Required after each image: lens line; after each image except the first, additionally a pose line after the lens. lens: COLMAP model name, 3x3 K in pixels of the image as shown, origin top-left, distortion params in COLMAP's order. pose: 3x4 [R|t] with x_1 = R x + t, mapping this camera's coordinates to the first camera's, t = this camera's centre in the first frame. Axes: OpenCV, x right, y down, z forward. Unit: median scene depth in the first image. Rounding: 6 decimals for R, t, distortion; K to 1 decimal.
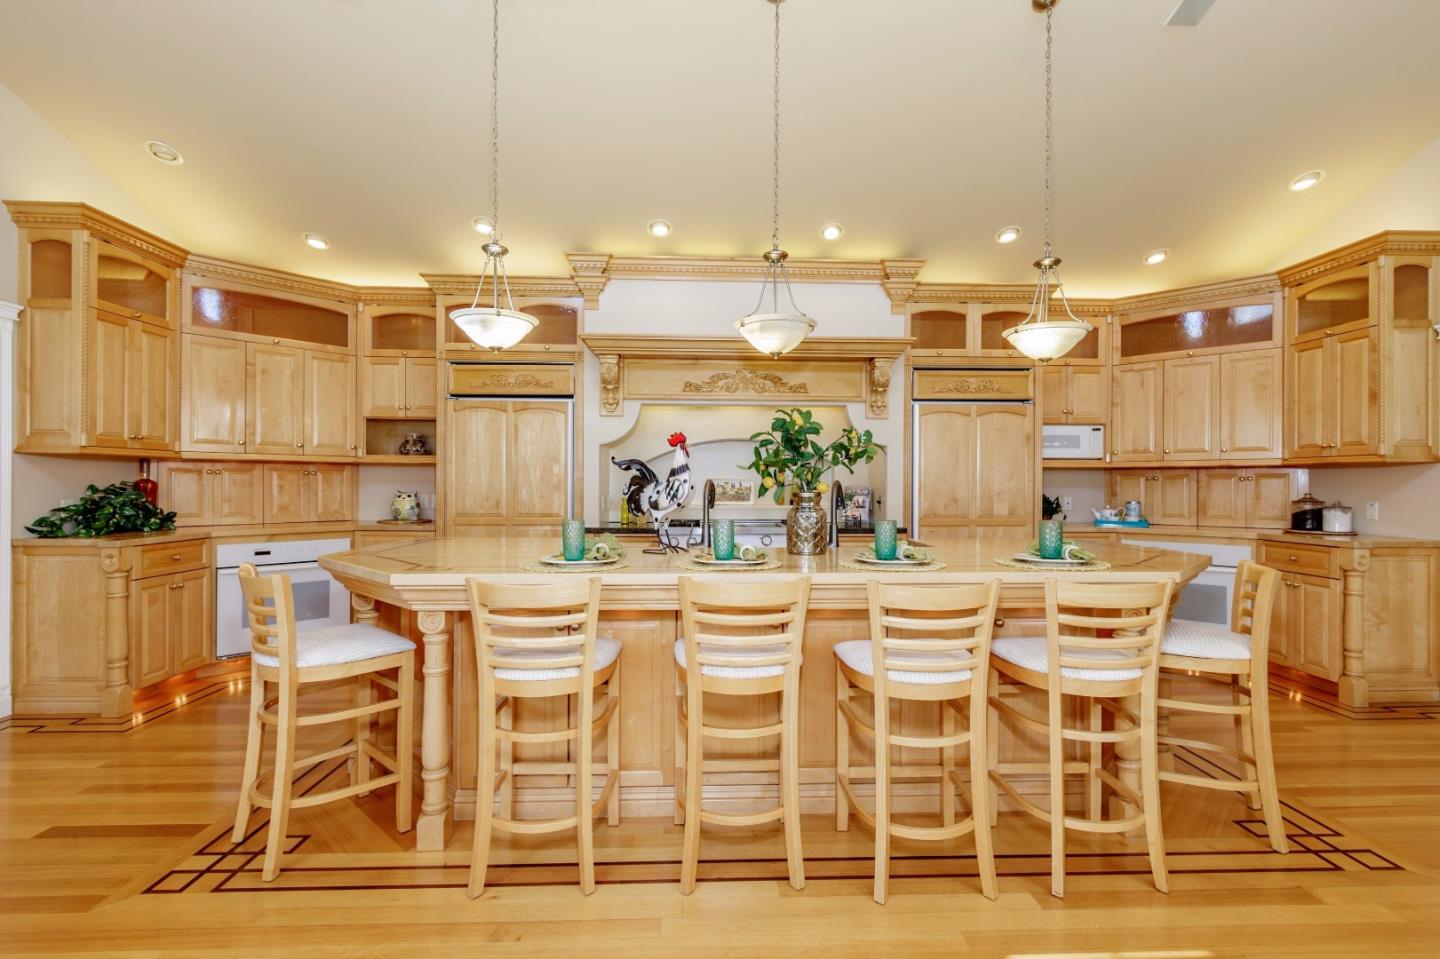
lens RADIAL K [[665.4, 0, 718.1], [0, 665.4, 483.9], [0, 0, 1]] dist [0.004989, -0.000491]
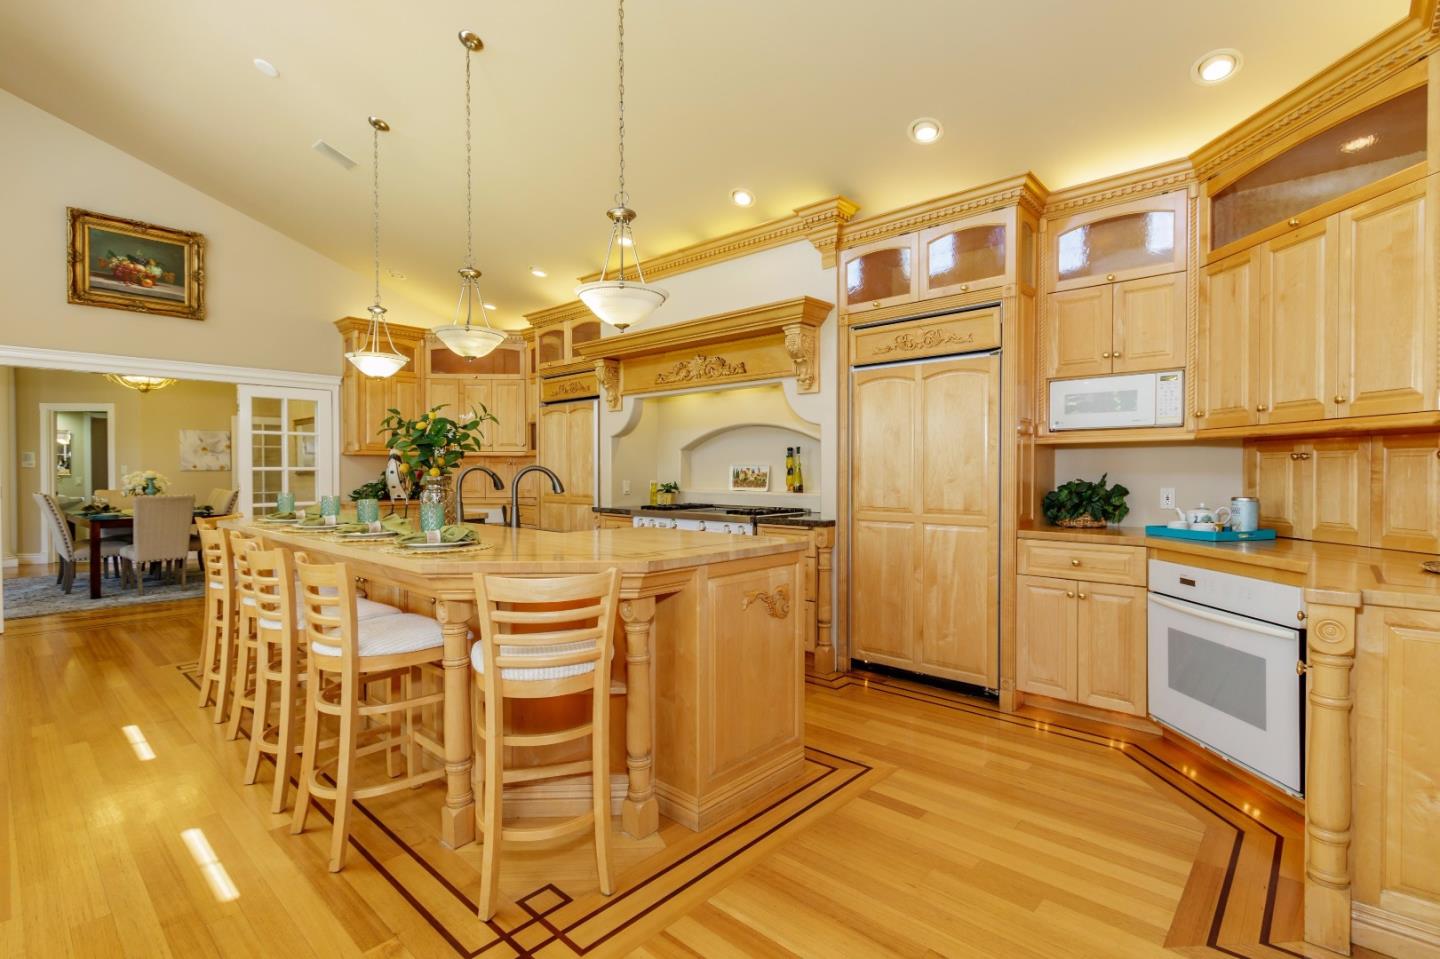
lens RADIAL K [[665.4, 0, 711.4], [0, 665.4, 473.0], [0, 0, 1]] dist [0.004989, -0.000491]
pose [[0.711011, -0.000956, -0.703181, 0.762079], [0.003205, 0.999993, 0.001880, 0.003112], [0.703174, -0.003590, 0.711009, 0.295941]]
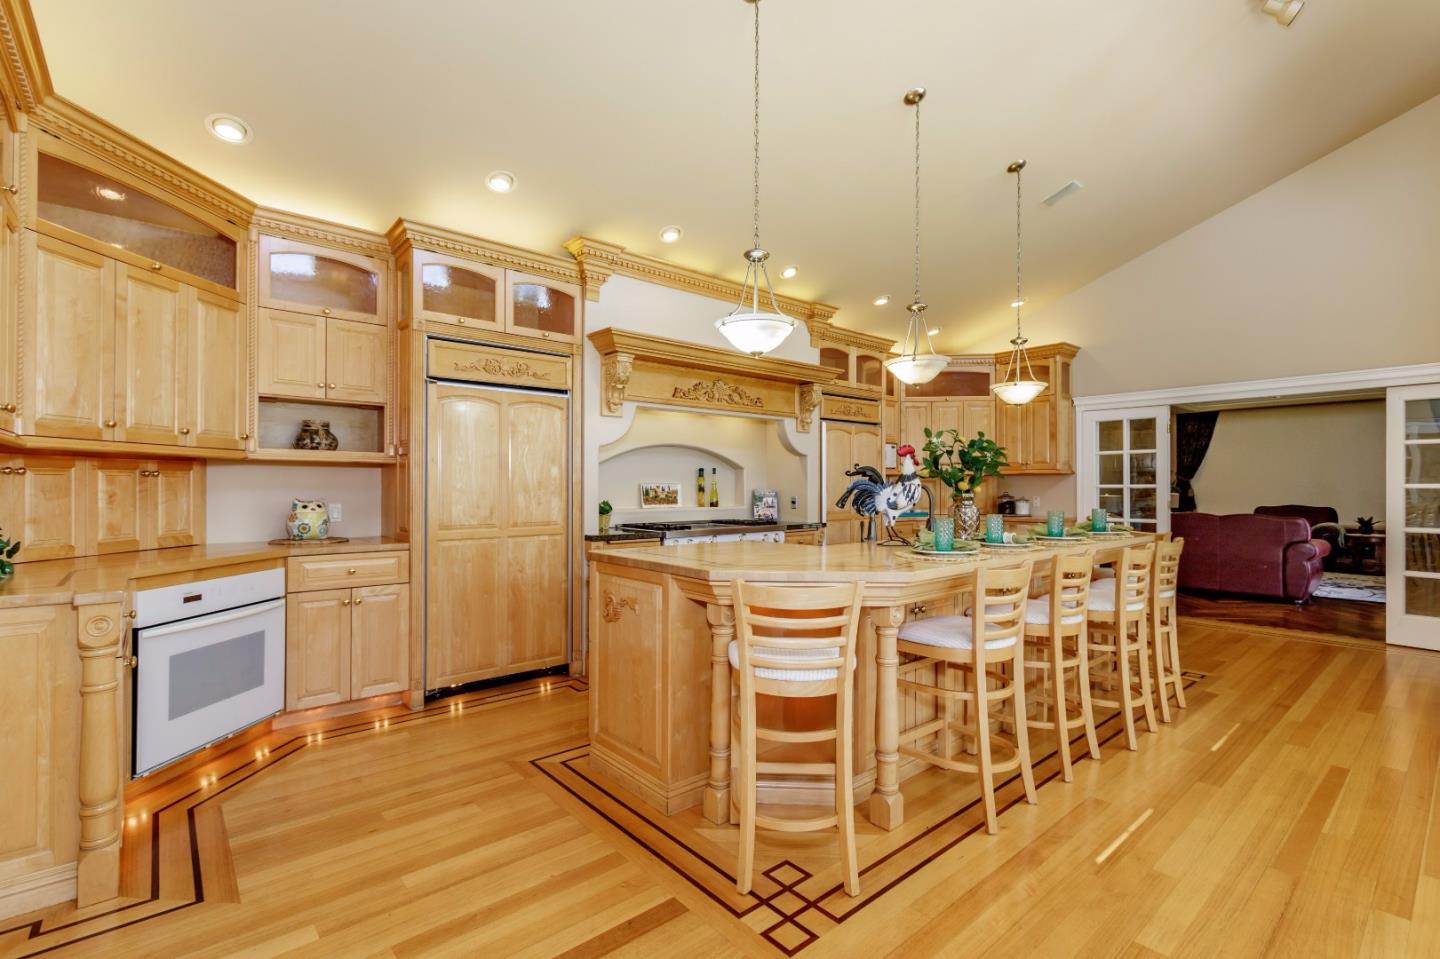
lens RADIAL K [[665.4, 0, 726.6], [0, 665.4, 487.3], [0, 0, 1]] dist [0.004989, -0.000491]
pose [[0.774186, -0.004685, 0.632941, -0.631441], [0.003896, 0.999989, 0.002636, -0.002952], [-0.632947, 0.000425, 0.774195, 0.159961]]
